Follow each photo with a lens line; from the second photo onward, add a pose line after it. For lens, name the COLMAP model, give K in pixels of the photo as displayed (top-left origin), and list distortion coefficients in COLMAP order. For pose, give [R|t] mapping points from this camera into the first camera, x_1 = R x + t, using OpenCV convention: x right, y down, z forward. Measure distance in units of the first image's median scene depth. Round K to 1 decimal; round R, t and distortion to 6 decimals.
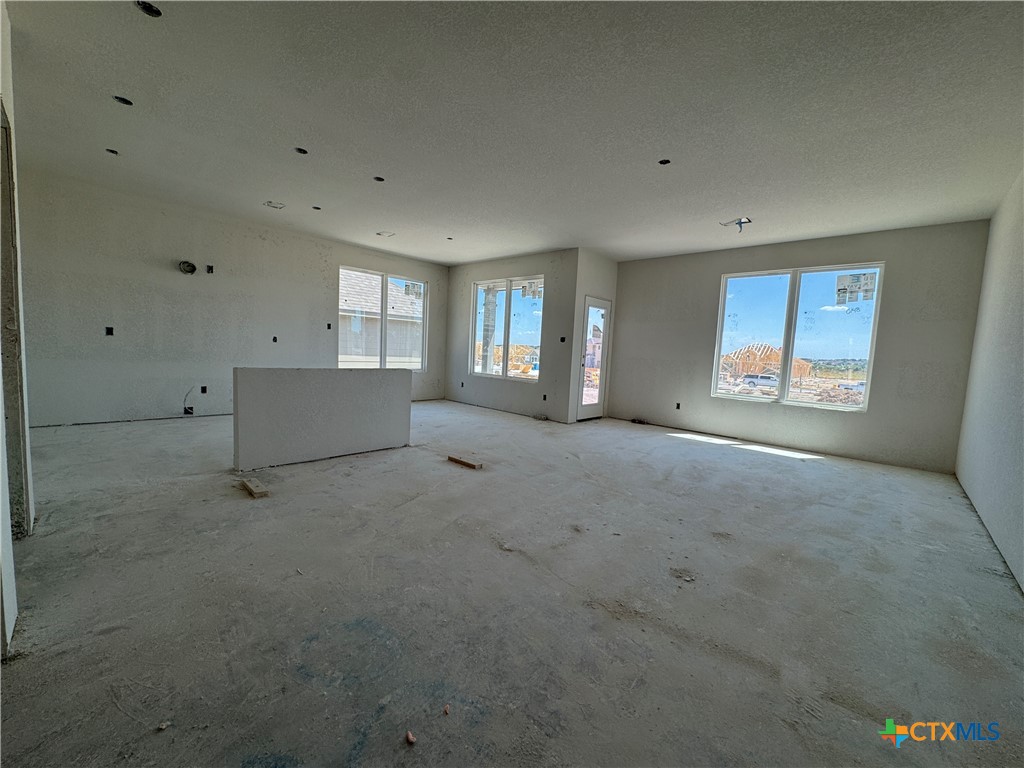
lens RADIAL K [[414.0, 0, 511.6], [0, 414.0, 384.1], [0, 0, 1]] dist [0.000472, 0.000092]
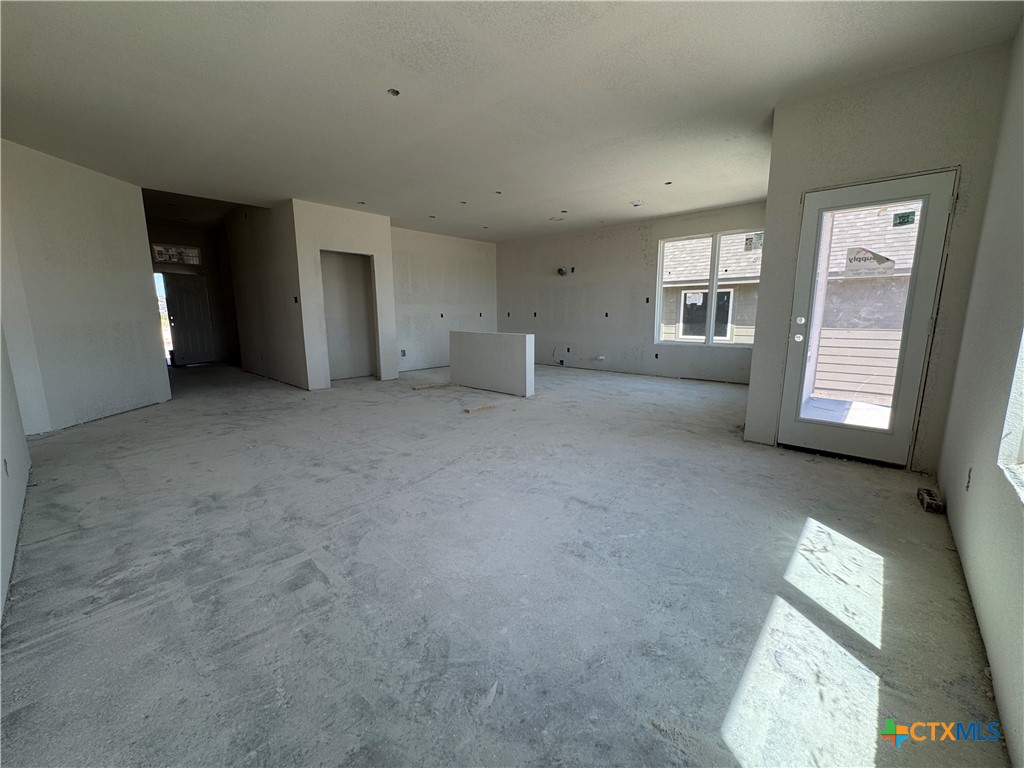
lens RADIAL K [[414.0, 0, 517.3], [0, 414.0, 386.2], [0, 0, 1]] dist [0.000472, 0.000092]
pose [[0.010855, 0.125262, -0.992064, 0.659895], [-0.076700, 0.989304, 0.124074, -0.023977], [0.996995, 0.074744, 0.020347, 0.644427]]
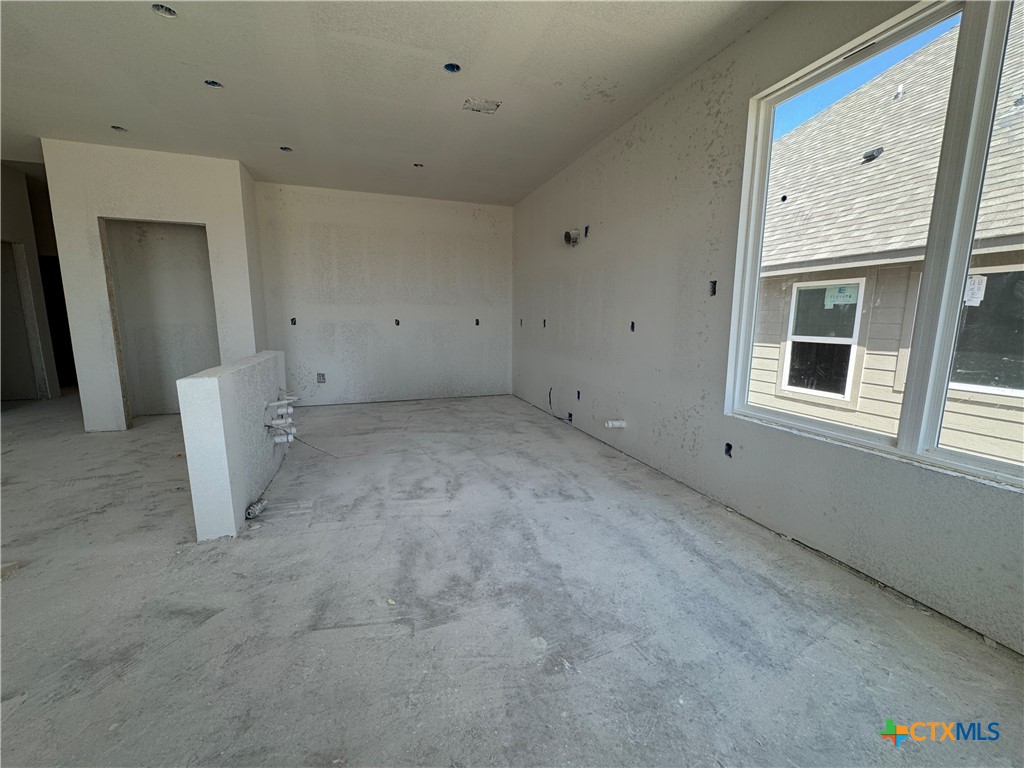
lens RADIAL K [[414.0, 0, 515.8], [0, 414.0, 379.6], [0, 0, 1]] dist [0.000472, 0.000092]
pose [[-0.464896, 0.076536, -0.882051, -0.011377], [-0.102148, 0.984967, 0.139304, -0.089329], [0.879453, 0.154862, -0.450089, 1.012653]]
